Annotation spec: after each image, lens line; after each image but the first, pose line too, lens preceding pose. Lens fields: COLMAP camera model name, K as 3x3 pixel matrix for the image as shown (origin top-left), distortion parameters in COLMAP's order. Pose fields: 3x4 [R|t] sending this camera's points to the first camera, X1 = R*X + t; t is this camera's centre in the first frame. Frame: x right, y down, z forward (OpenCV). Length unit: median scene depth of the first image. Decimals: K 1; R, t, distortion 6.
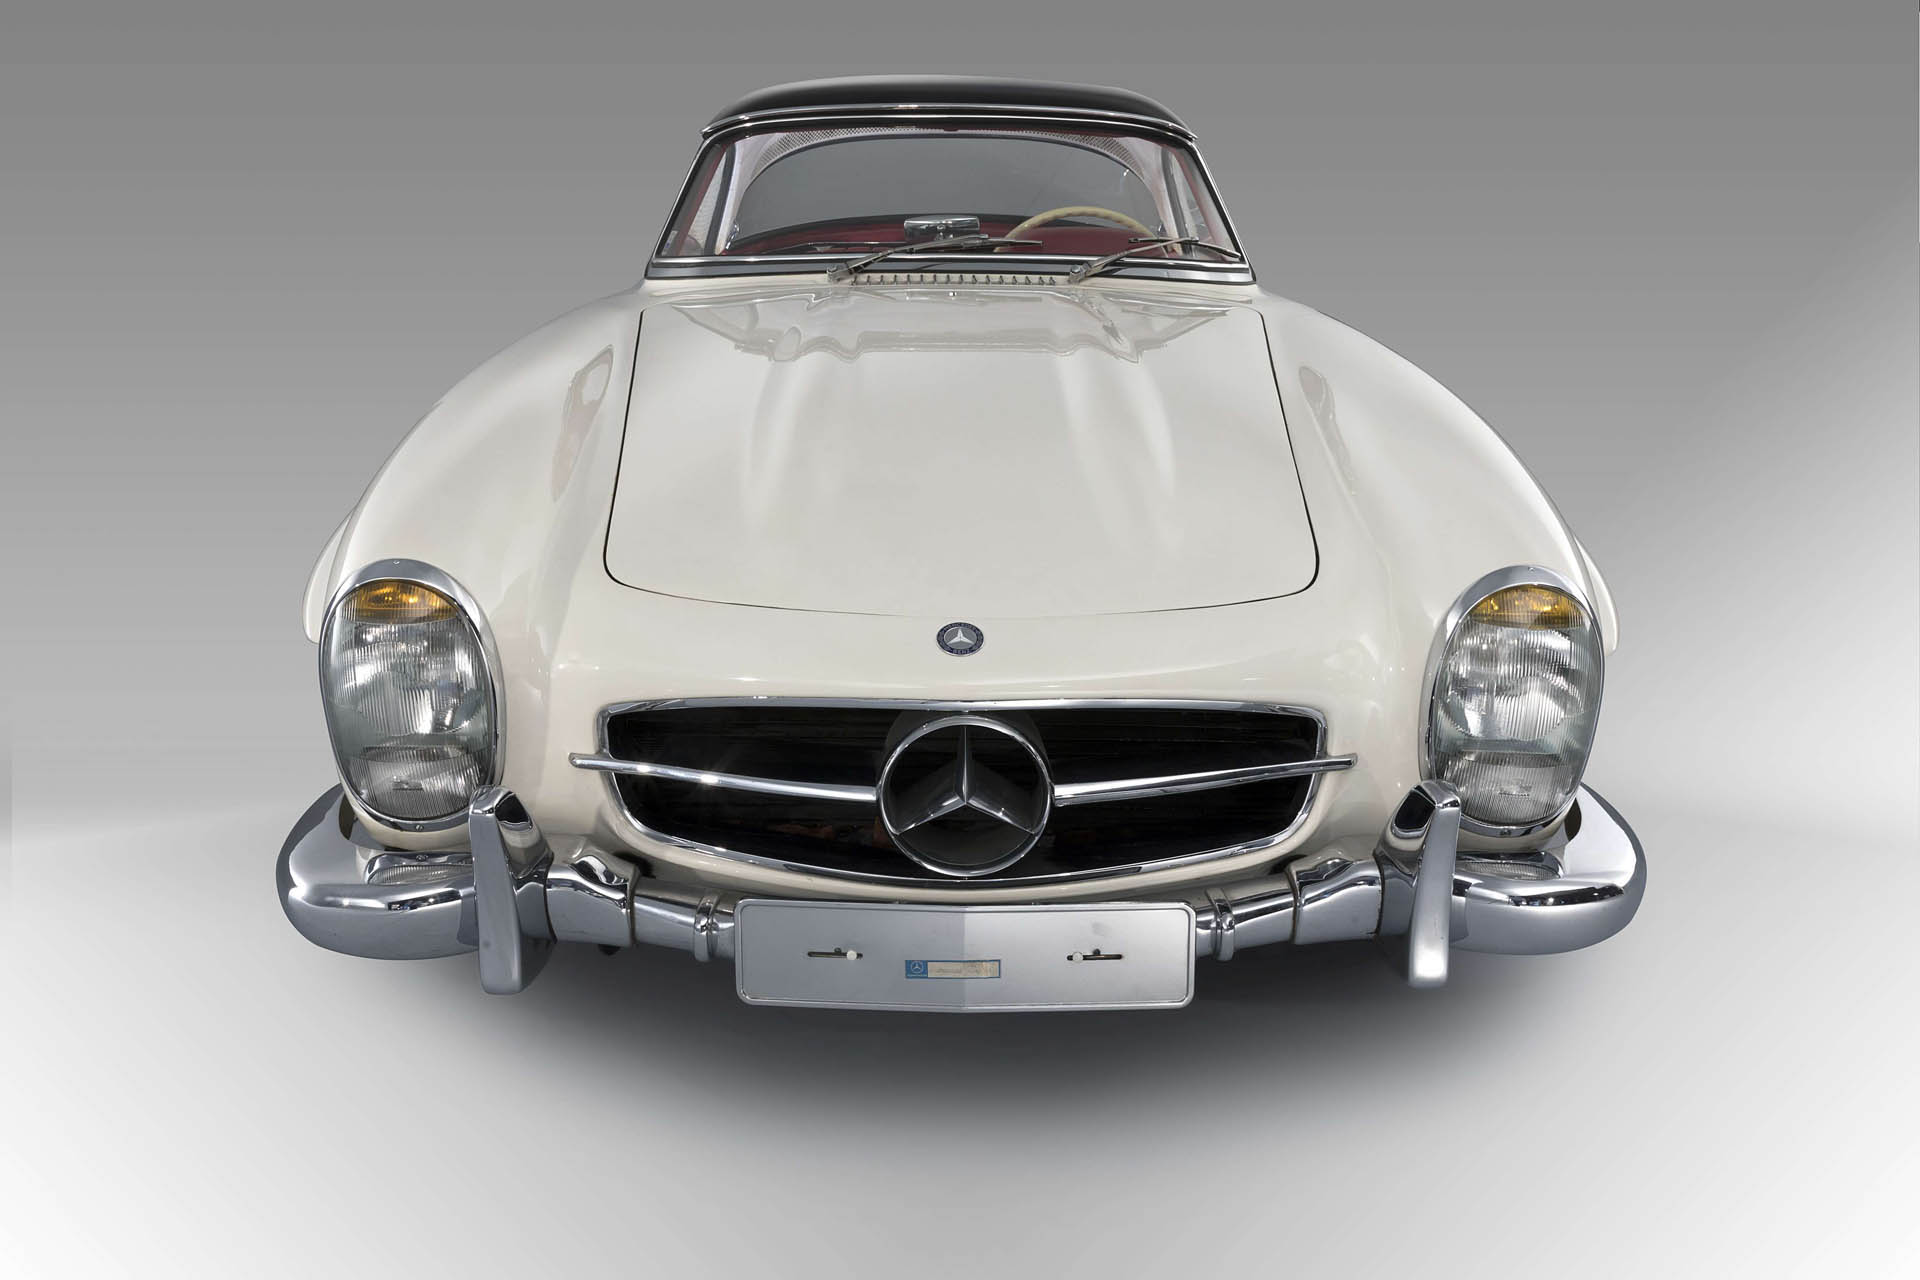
lens RADIAL K [[1801.6, 0, 993.4], [0, 1801.6, 637.5], [0, 0, 1]] dist [-0.009611, -0.002692]
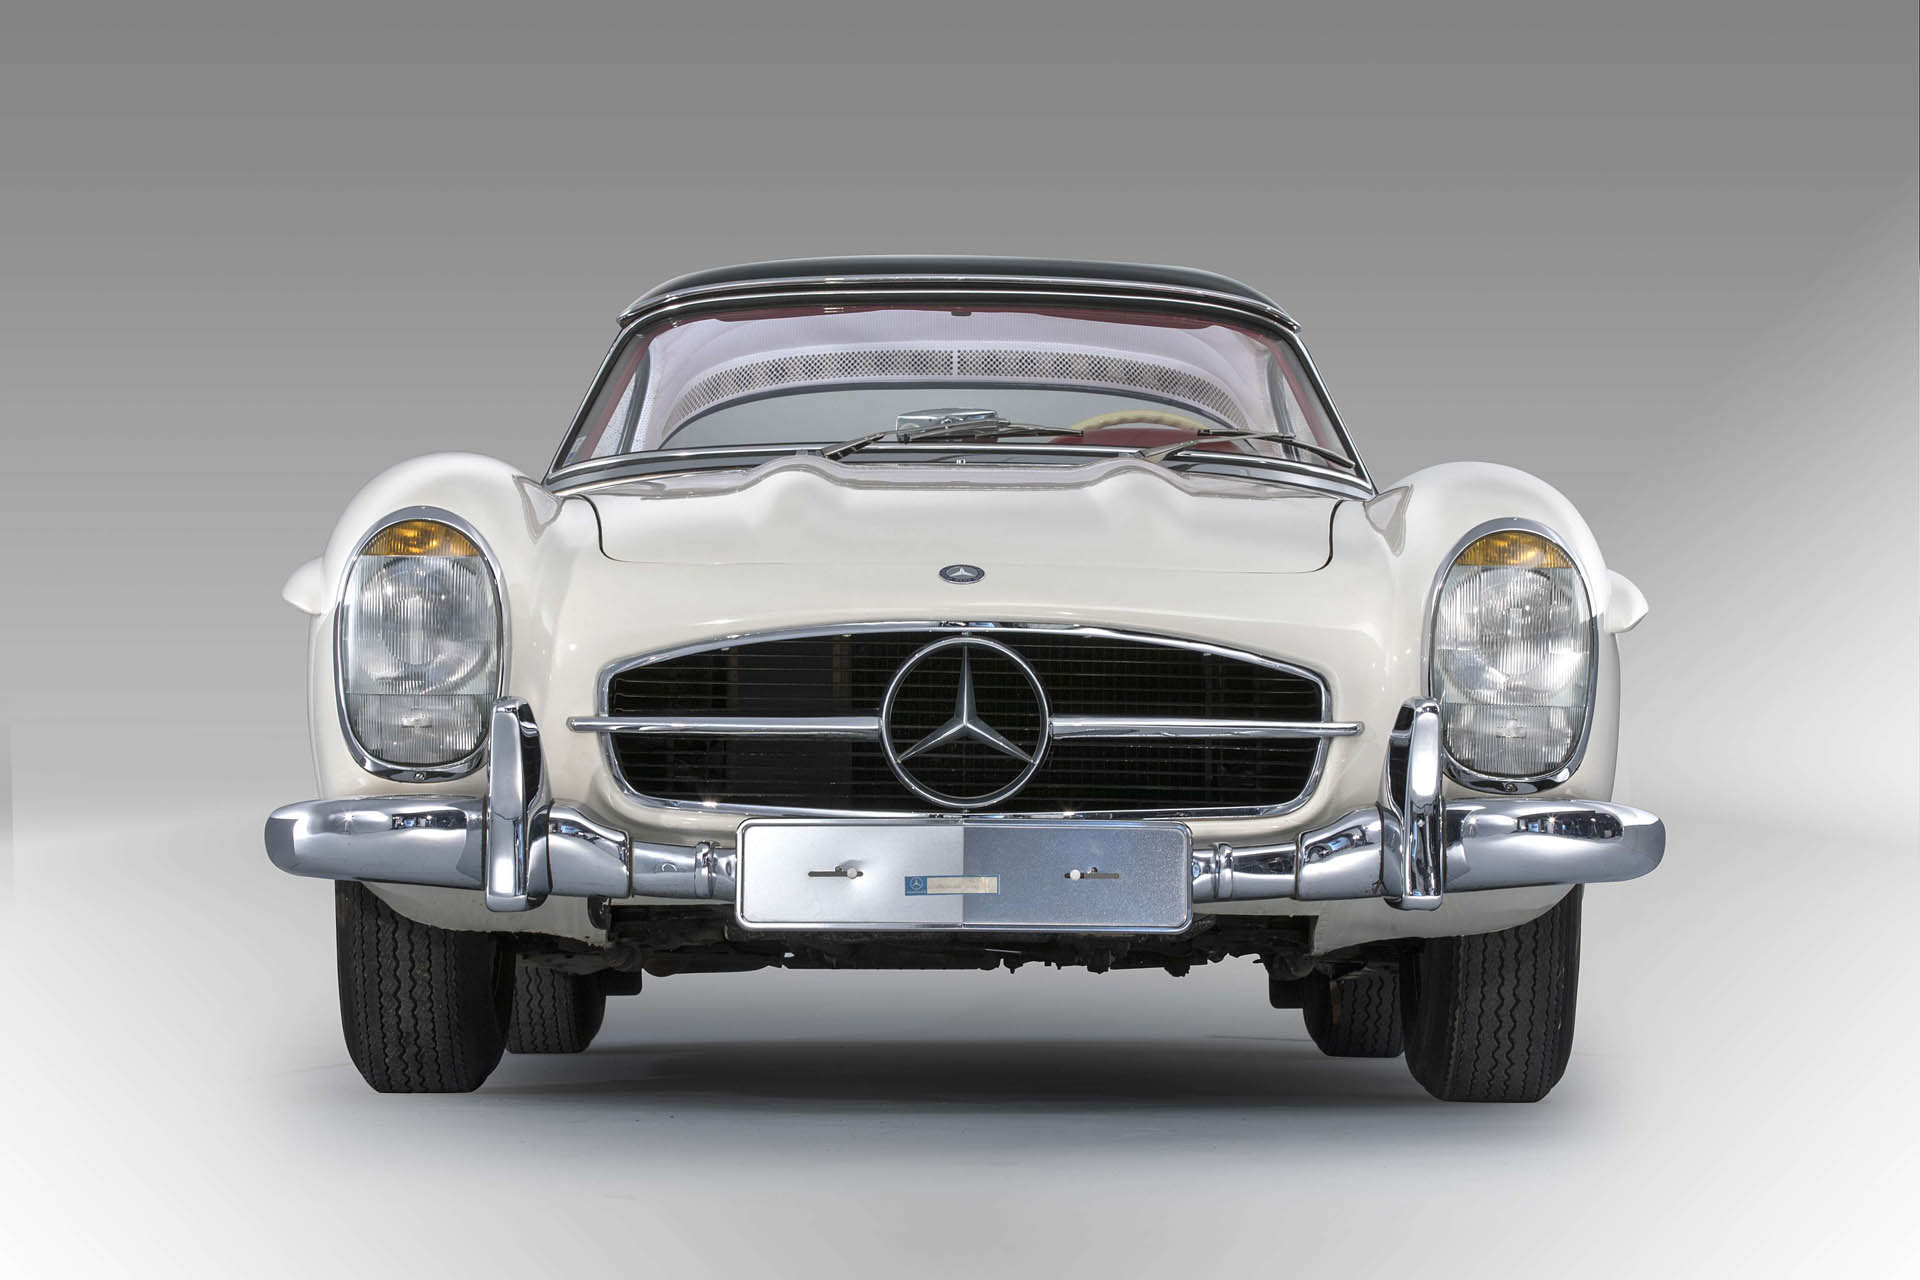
lens RADIAL K [[5649.2, 0, 960.0], [0, 5649.2, 640.0], [0, 0, 1]] dist [-0.232671, -0.221682]
pose [[0.999682, -0.000118, -0.025218, 0.059454], [-0.008339, 0.942193, -0.334967, 1.070353], [0.023800, 0.335071, 0.941892, -1.950007]]
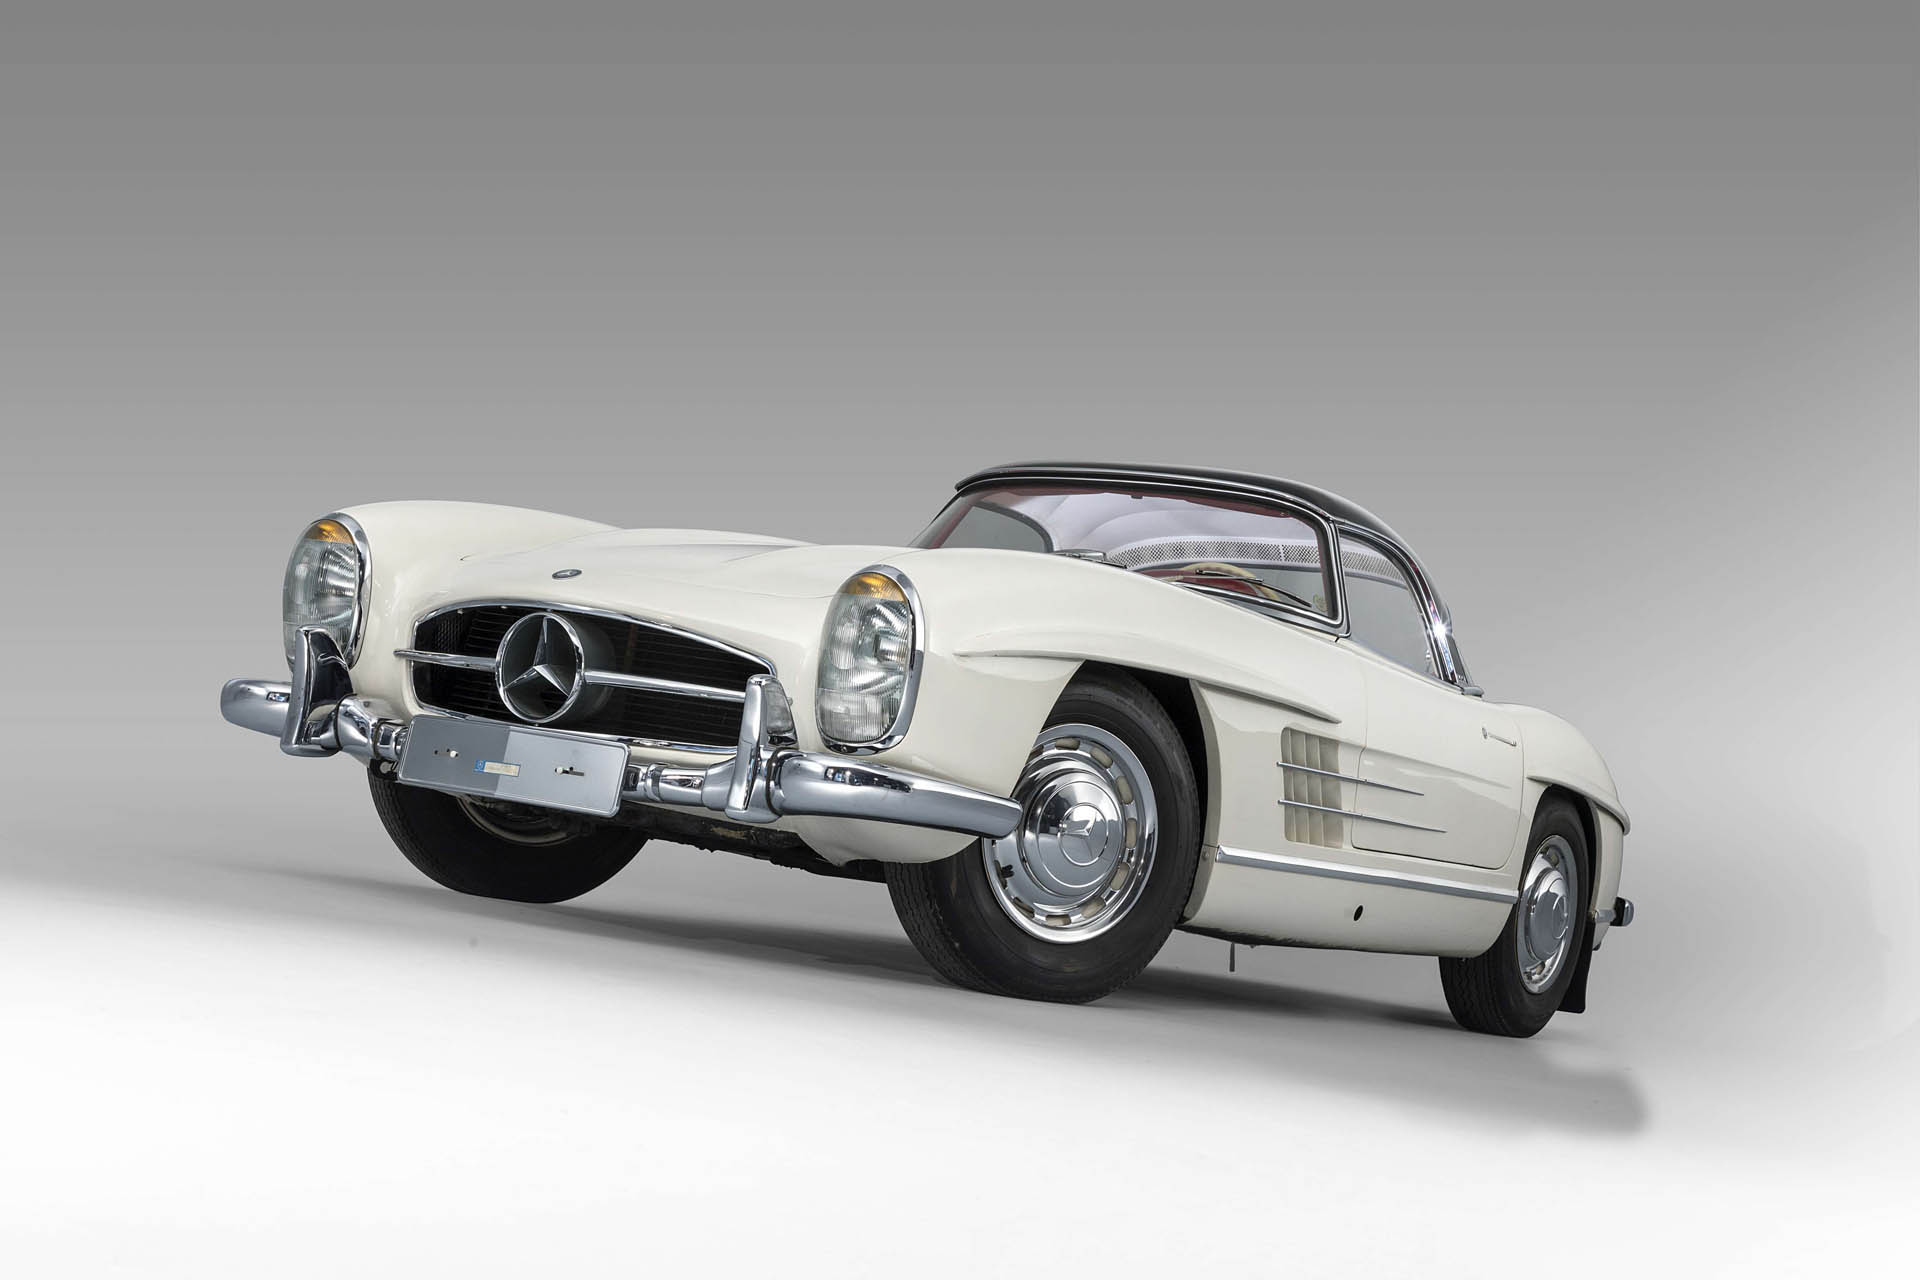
lens RADIAL K [[2809.2, 0, 960.0], [0, 2809.2, 640.0], [0, 0, 1]] dist [-0.014534, -0.016153]
pose [[0.822715, 0.081522, -0.562579, 1.592171], [-0.301131, 0.901896, -0.309683, 0.684323], [0.482142, 0.424190, 0.766552, -0.680866]]
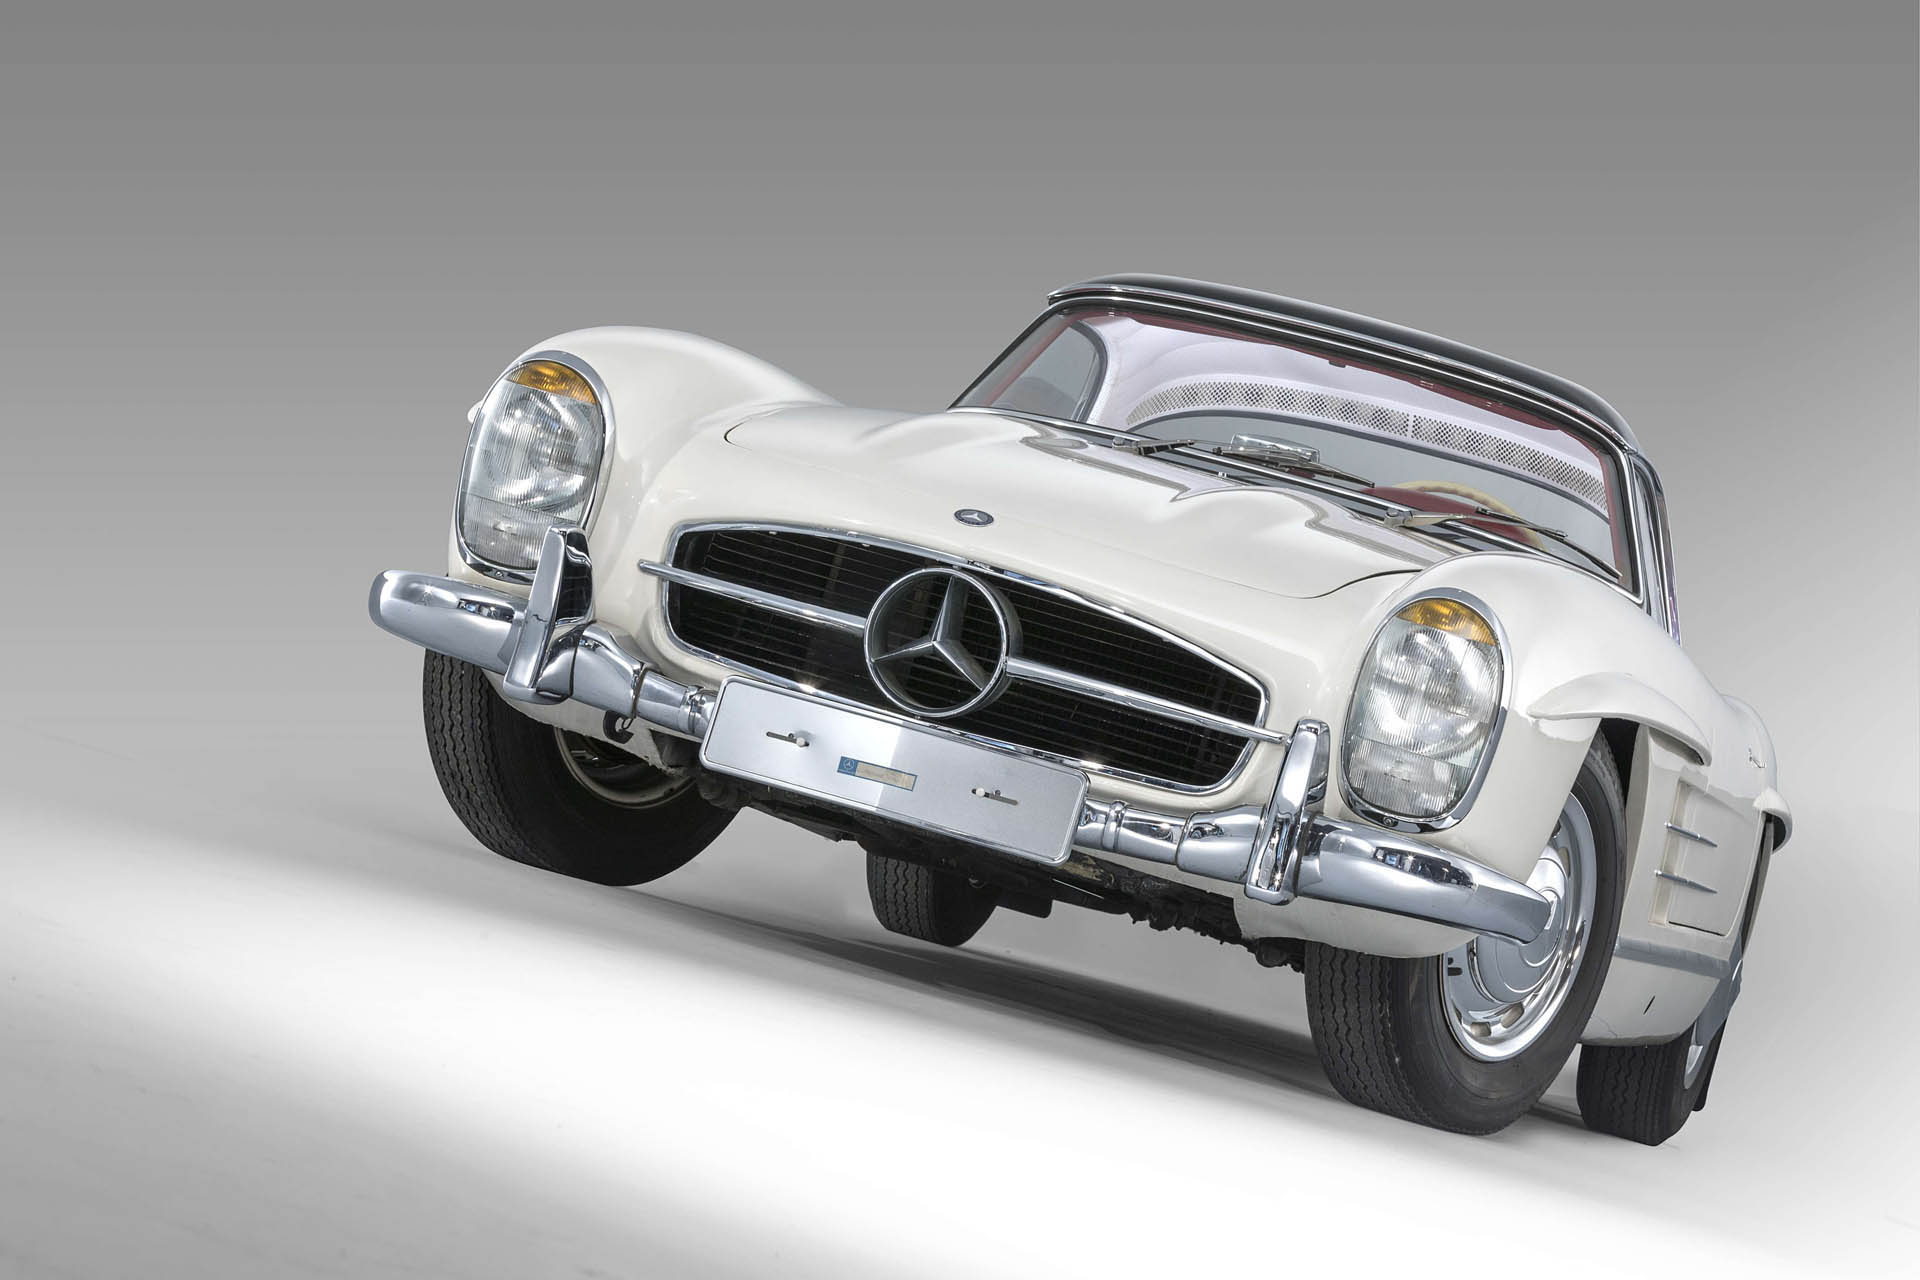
lens RADIAL K [[5402.6, 0, 960.0], [0, 5402.6, 640.0], [0, 0, 1]] dist [0.002261, 0.193941]
pose [[0.927469, 0.244736, -0.282676, 0.948185], [-0.329287, 0.892771, -0.307457, 1.110776], [0.177119, 0.378238, 0.908606, -2.092364]]
